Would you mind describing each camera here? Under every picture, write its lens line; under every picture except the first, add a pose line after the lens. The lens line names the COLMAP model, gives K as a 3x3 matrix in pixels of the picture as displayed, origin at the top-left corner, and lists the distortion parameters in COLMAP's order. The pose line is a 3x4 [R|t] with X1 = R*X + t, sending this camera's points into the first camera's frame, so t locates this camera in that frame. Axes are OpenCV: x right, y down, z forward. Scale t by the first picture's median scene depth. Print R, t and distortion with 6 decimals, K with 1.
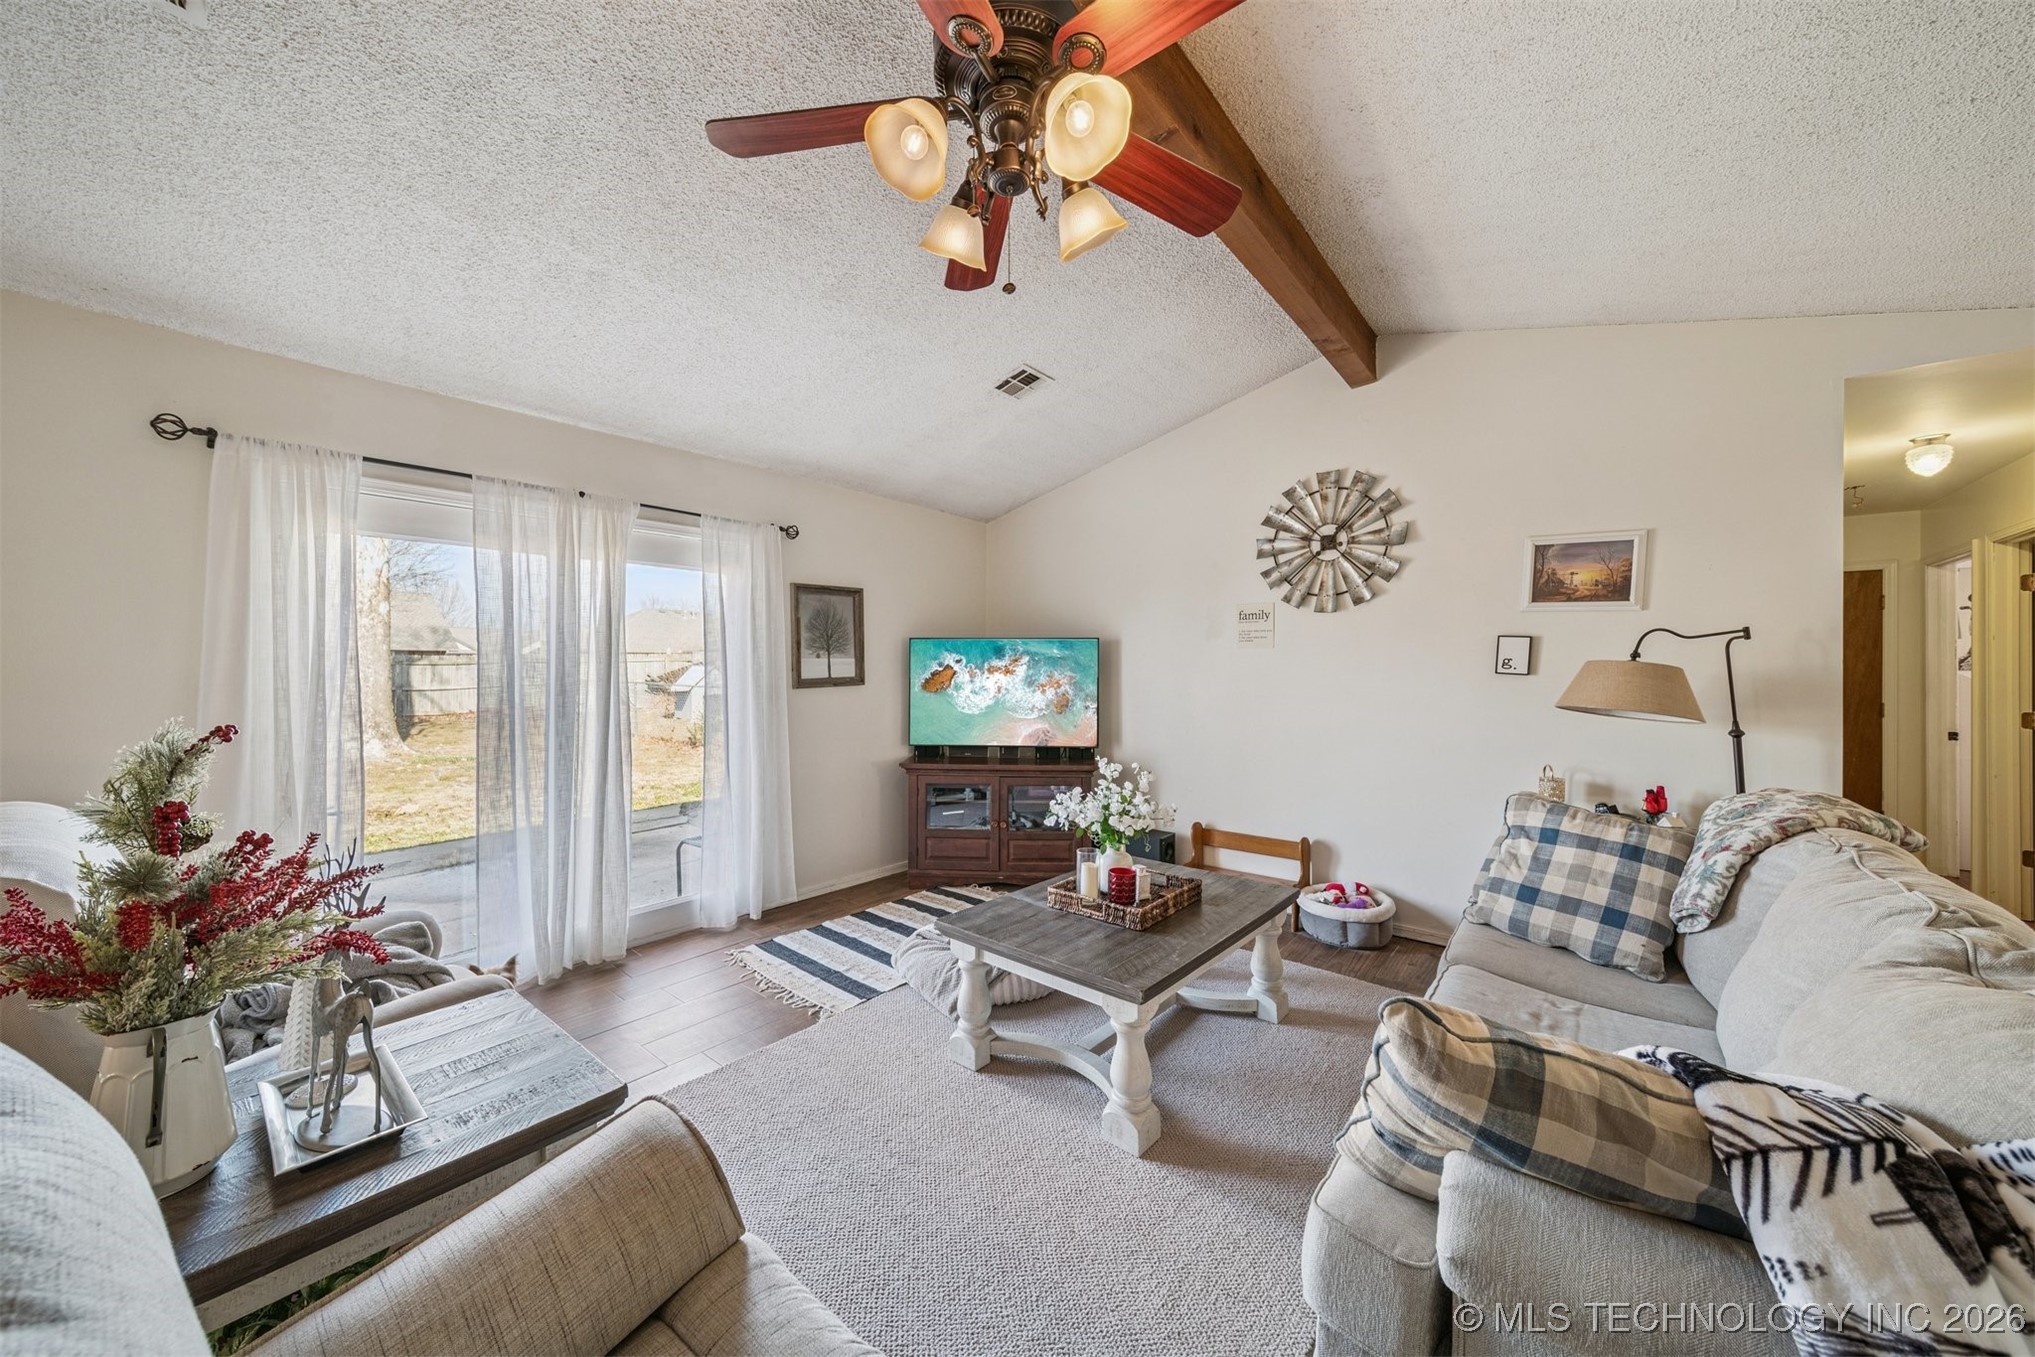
lens RADIAL K [[711.0, 0, 1013.0], [0, 711.0, 672.3], [0, 0, 1]] dist [0.001124, -0.000008]
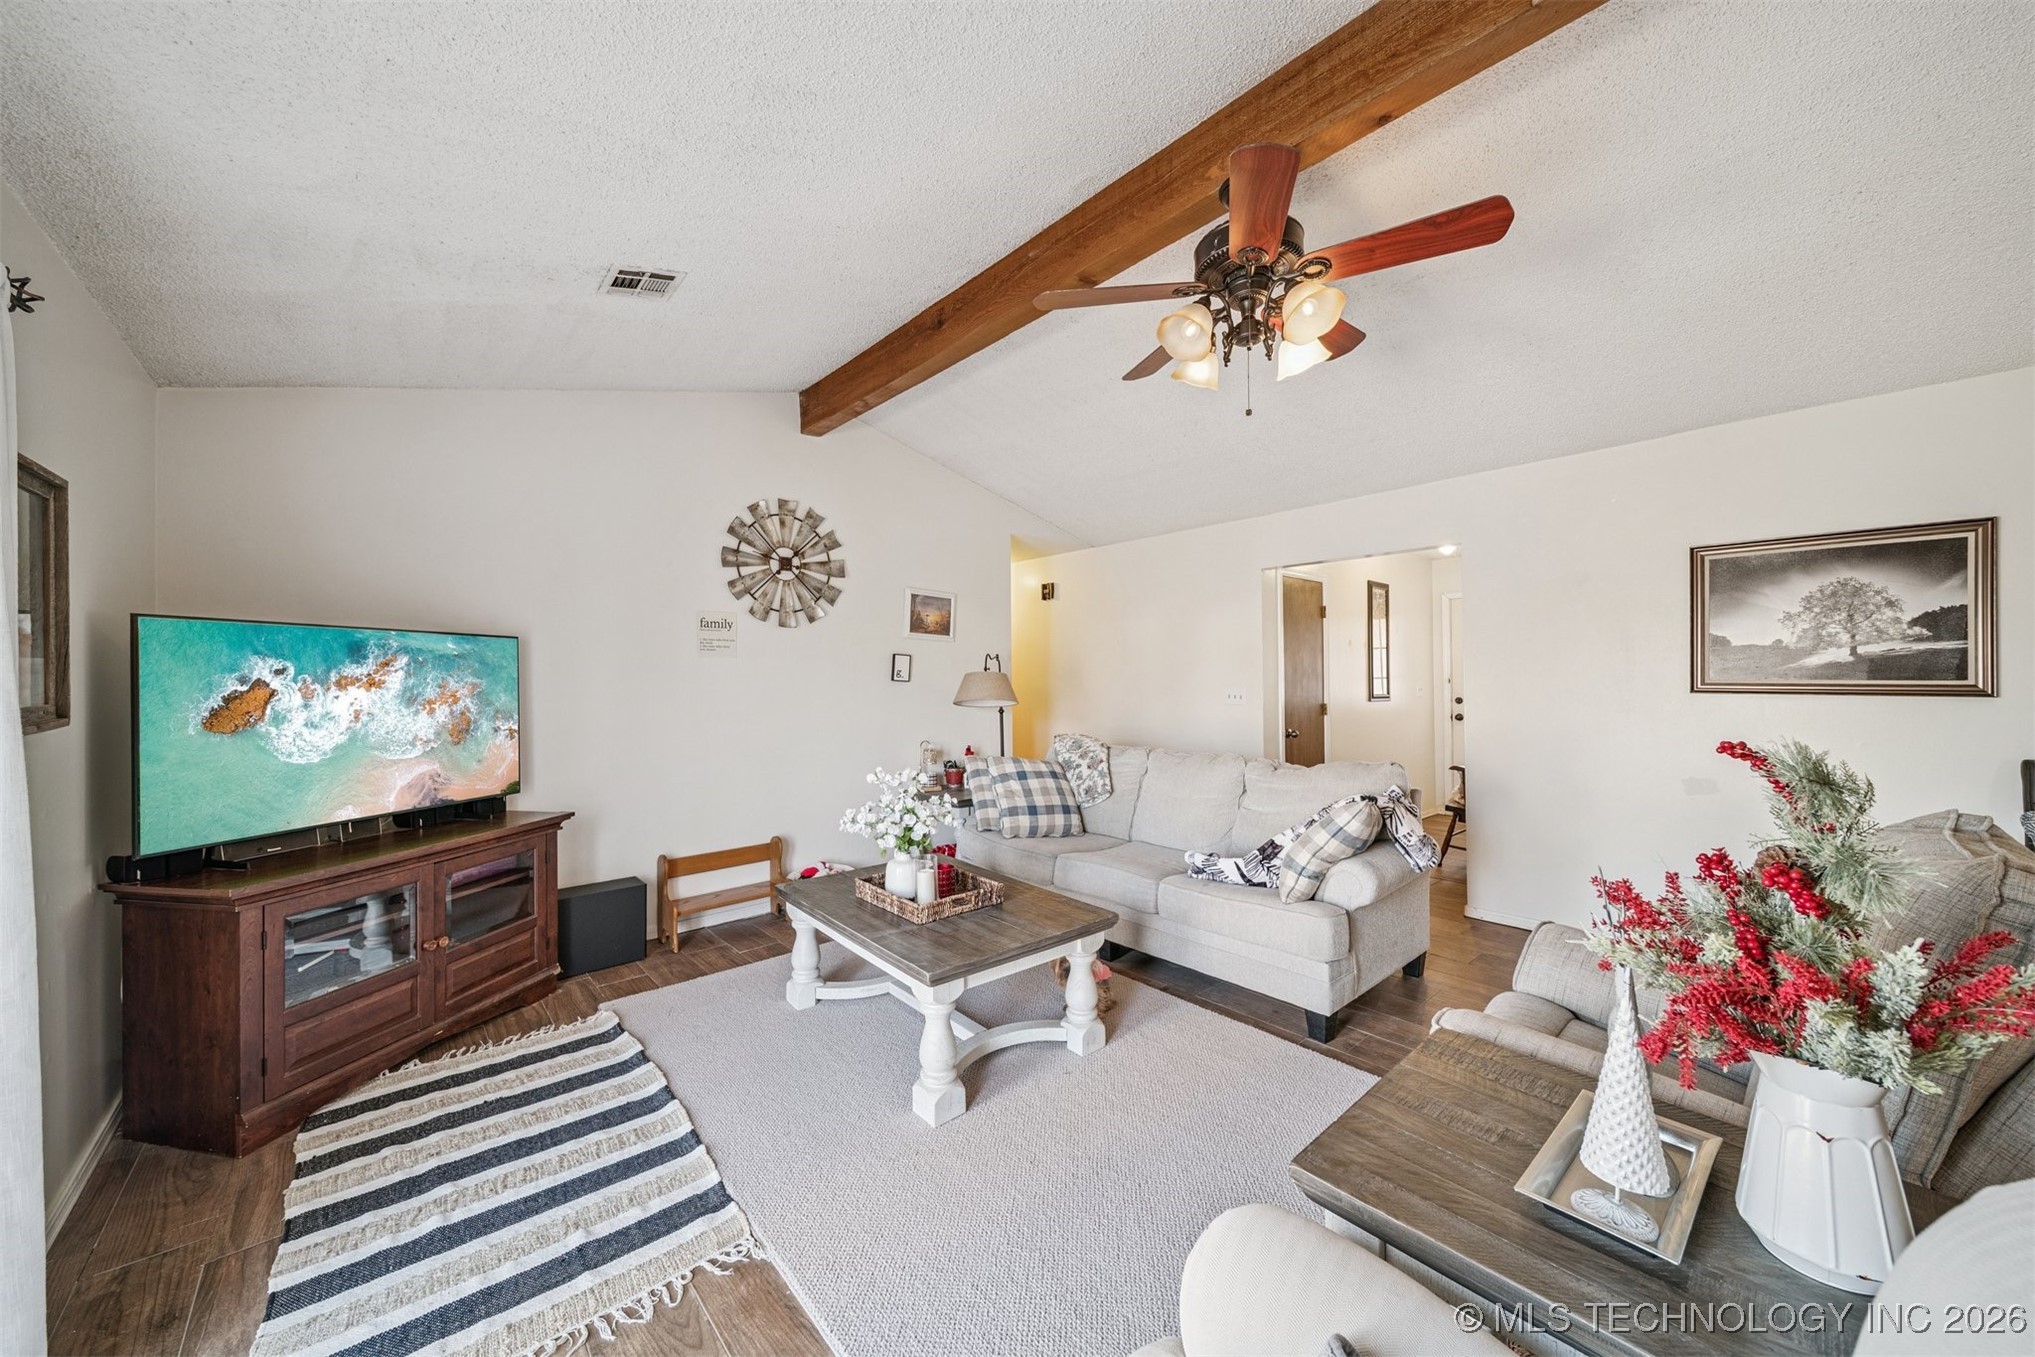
lens RADIAL K [[711.0, 0, 1013.0], [0, 711.0, 672.3], [0, 0, 1]] dist [0.001124, -0.000008]
pose [[0.164421, 0.003948, 0.986382, -0.586636], [0.012835, 0.999899, -0.006141, -0.003182], [-0.986307, 0.013670, 0.164354, 0.473515]]
